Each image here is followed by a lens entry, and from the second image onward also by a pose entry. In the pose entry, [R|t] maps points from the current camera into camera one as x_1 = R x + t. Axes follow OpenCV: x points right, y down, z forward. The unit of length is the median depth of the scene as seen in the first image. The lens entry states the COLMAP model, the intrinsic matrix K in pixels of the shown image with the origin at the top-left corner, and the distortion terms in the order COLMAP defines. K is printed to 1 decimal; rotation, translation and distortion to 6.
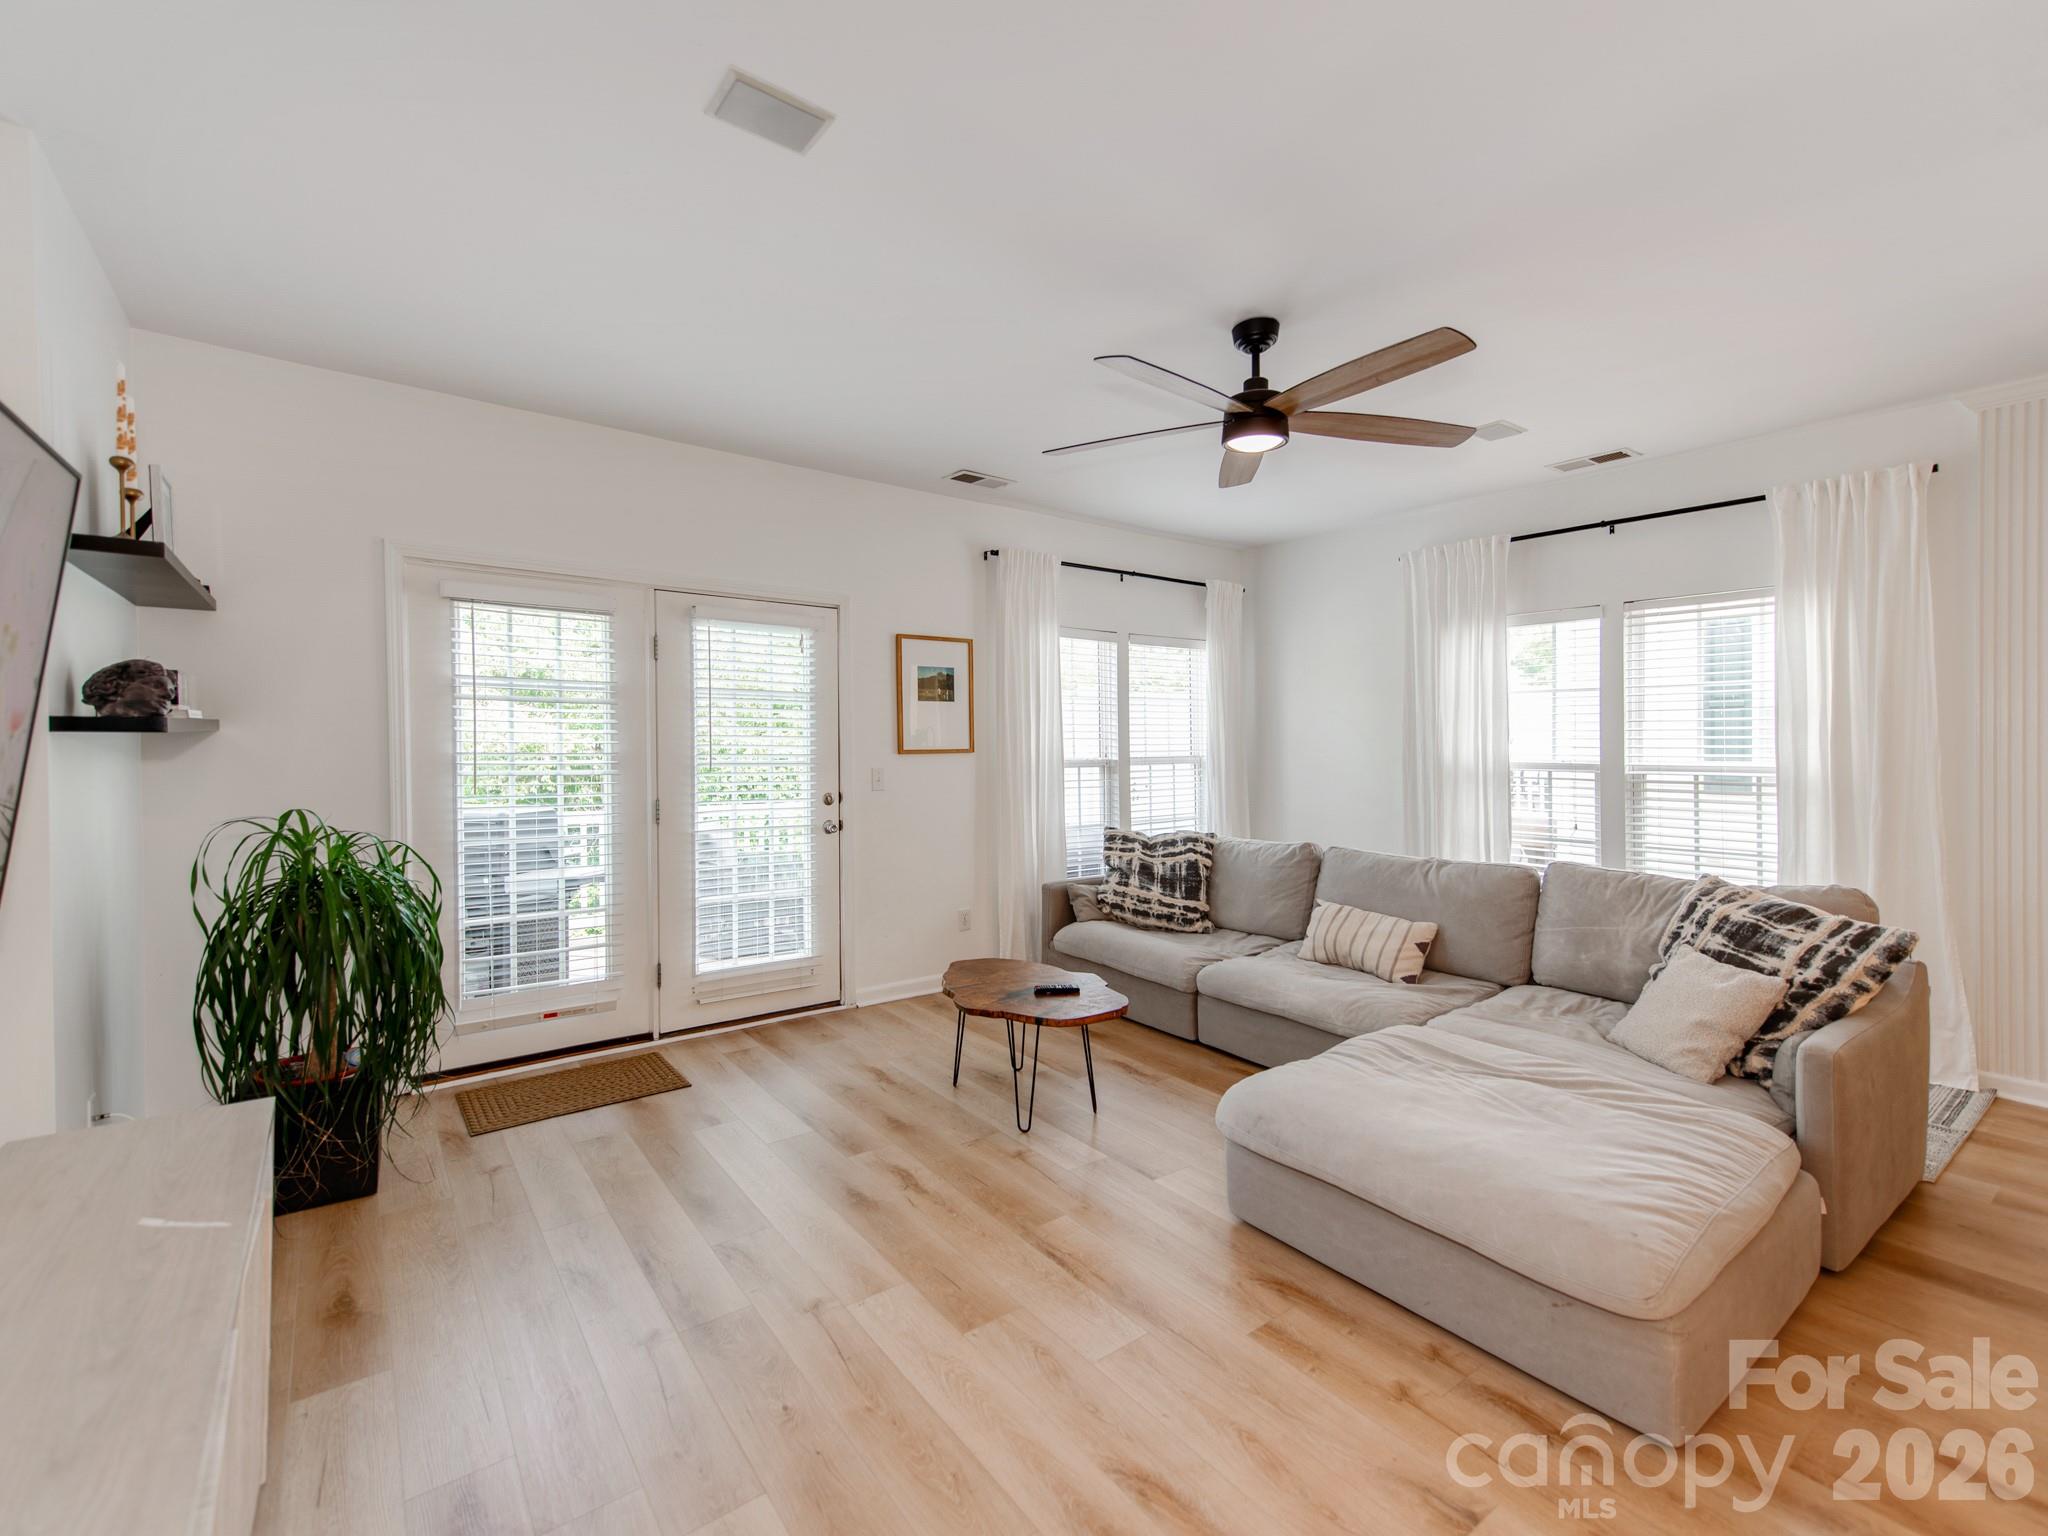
lens RADIAL K [[848.9, 0, 1015.1], [0, 848.9, 751.0], [0, 0, 1]] dist [0.018136, -0.002711]
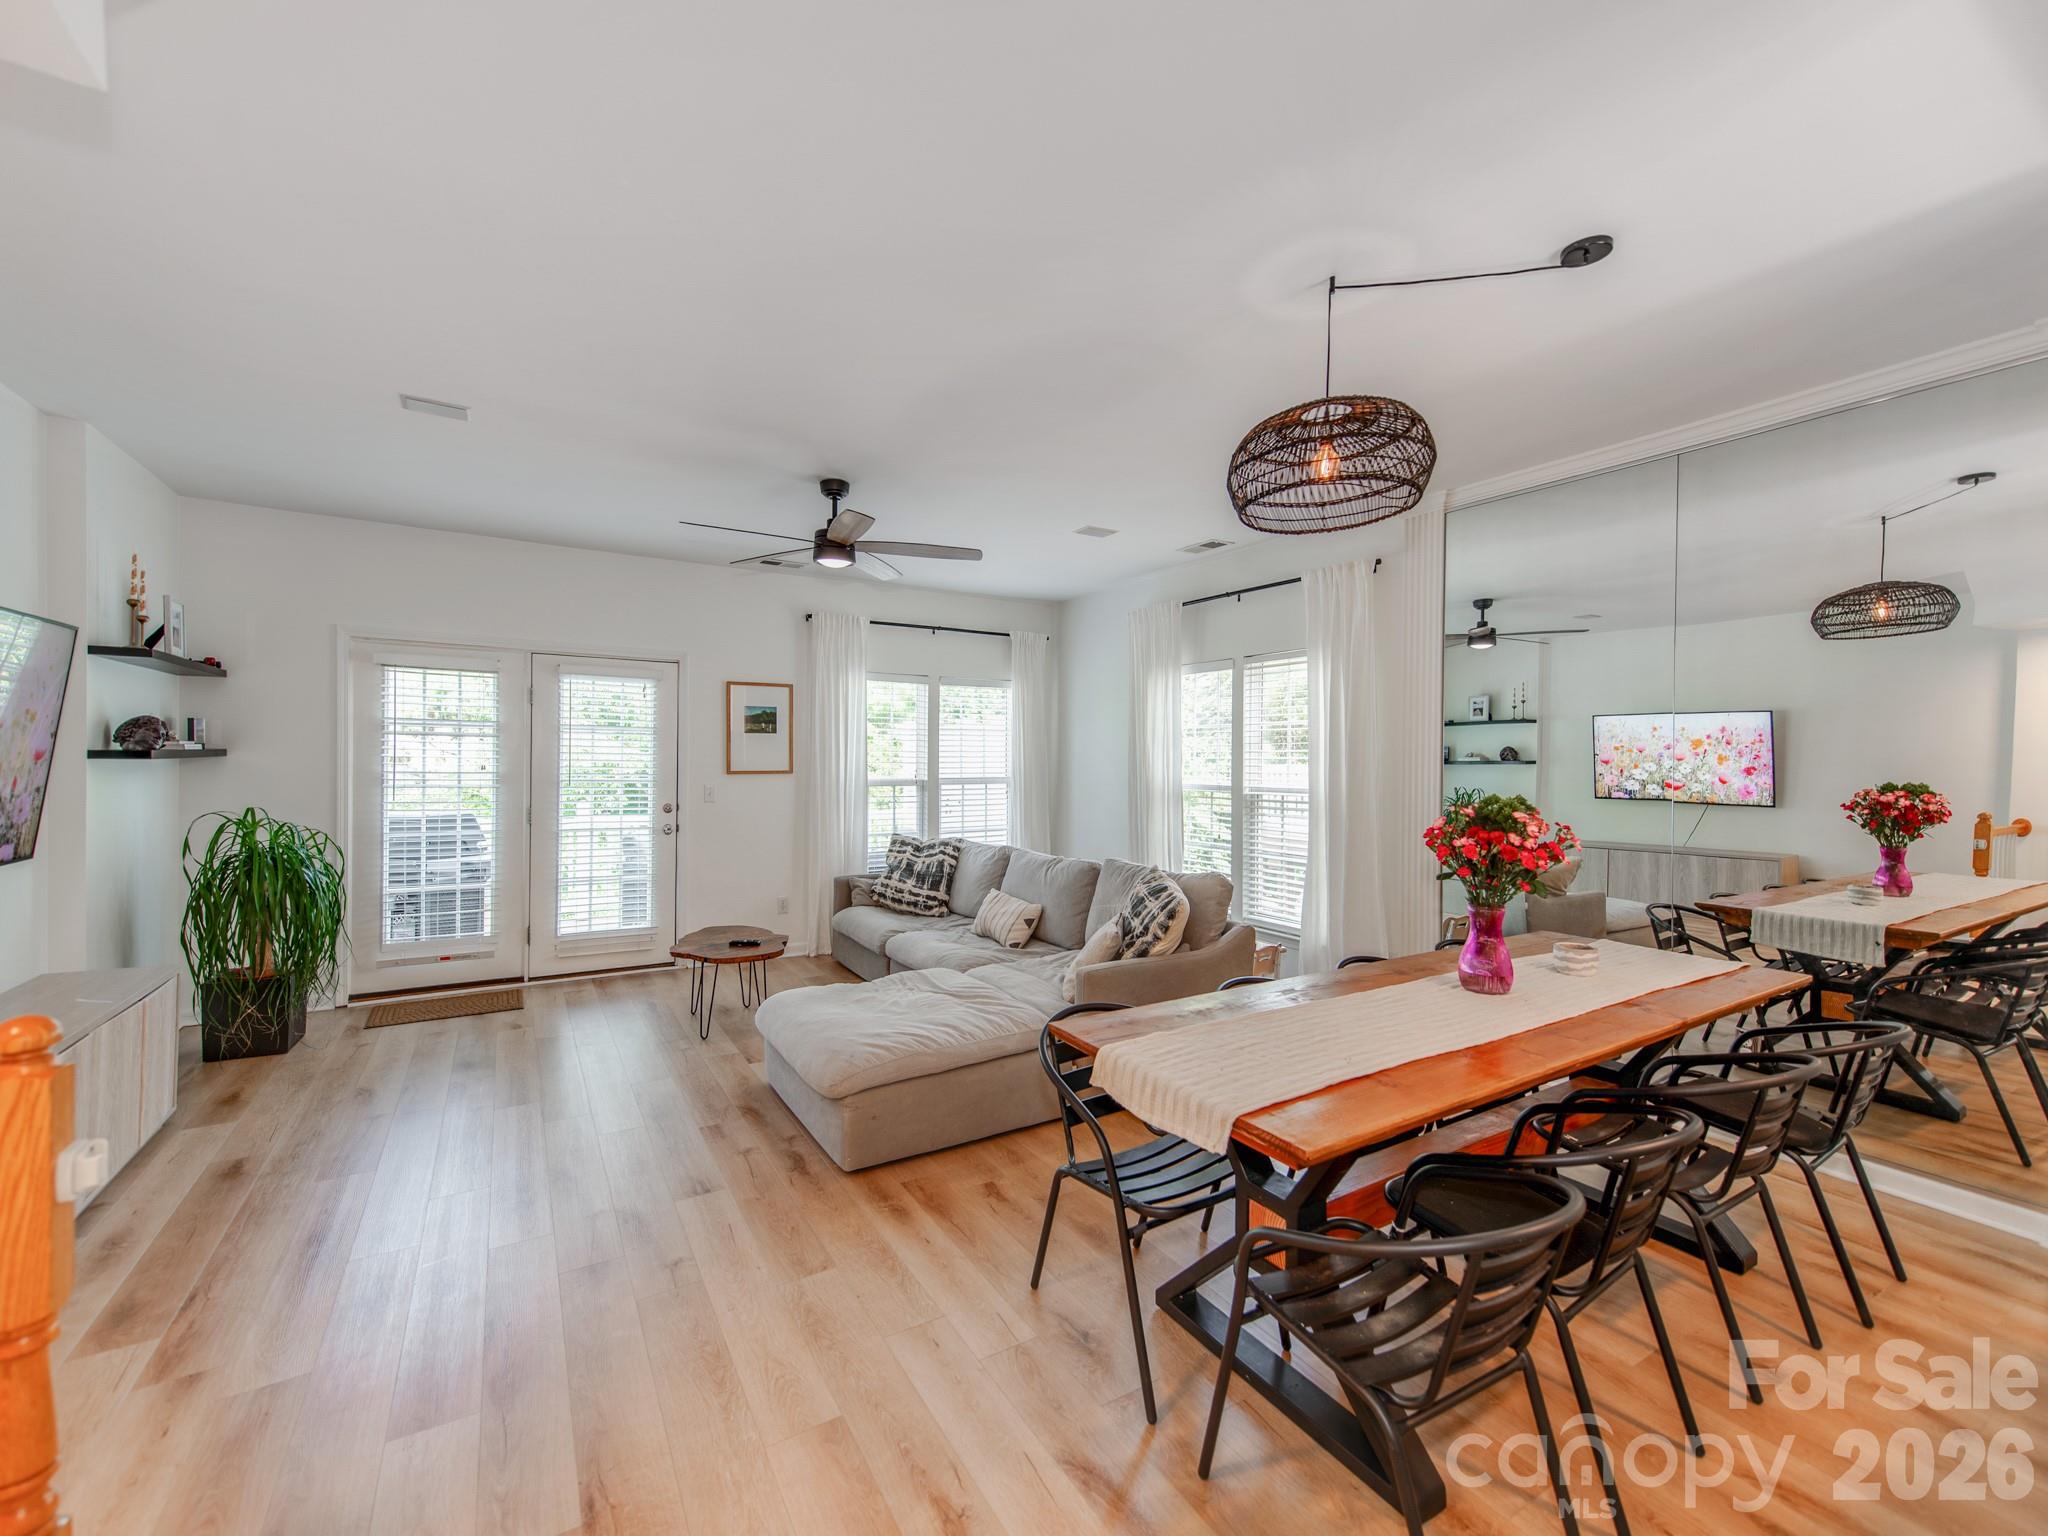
lens RADIAL K [[848.9, 0, 995.1], [0, 848.9, 759.8], [0, 0, 1]] dist [0.018136, -0.002711]
pose [[0.991887, 0.004119, -0.127057, 0.483981], [-0.005819, 0.999898, -0.013007, -0.004404], [0.126990, 0.013641, 0.991810, -0.261770]]
